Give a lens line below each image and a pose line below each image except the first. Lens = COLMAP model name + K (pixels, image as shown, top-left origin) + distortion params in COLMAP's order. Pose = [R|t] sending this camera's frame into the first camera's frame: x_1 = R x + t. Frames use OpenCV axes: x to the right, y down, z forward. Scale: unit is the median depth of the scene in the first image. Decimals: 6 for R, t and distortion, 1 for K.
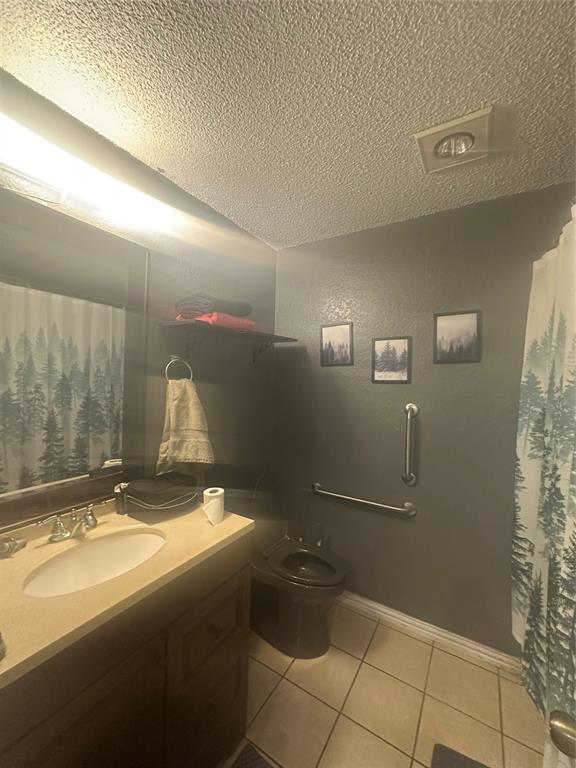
lens RADIAL K [[306.9, 0, 288.2], [0, 306.9, 383.6], [0, 0, 1]] dist [-0.013169, 0.001355]
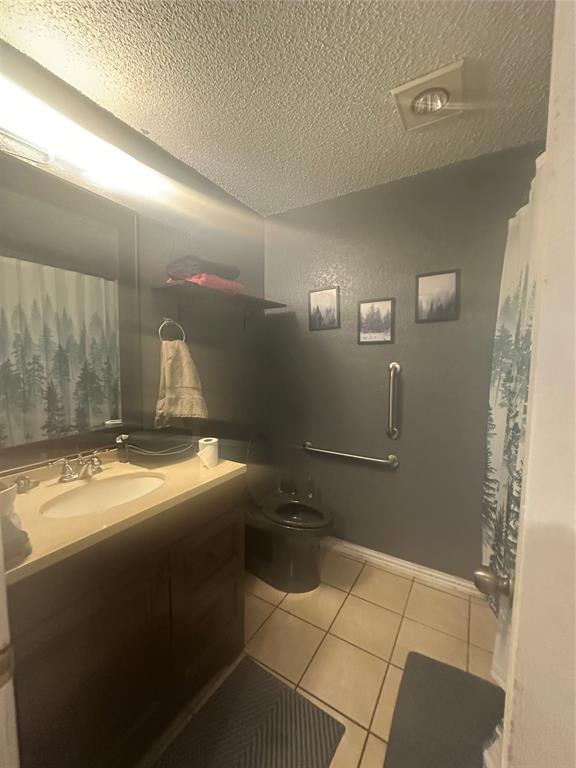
lens RADIAL K [[306.9, 0, 288.4], [0, 306.9, 383.7], [0, 0, 1]] dist [-0.013169, 0.001355]
pose [[0.999746, -0.020432, 0.009543, 0.031563], [0.019763, 0.997651, 0.065590, 0.076942], [-0.010860, -0.065385, 0.997801, -0.067165]]
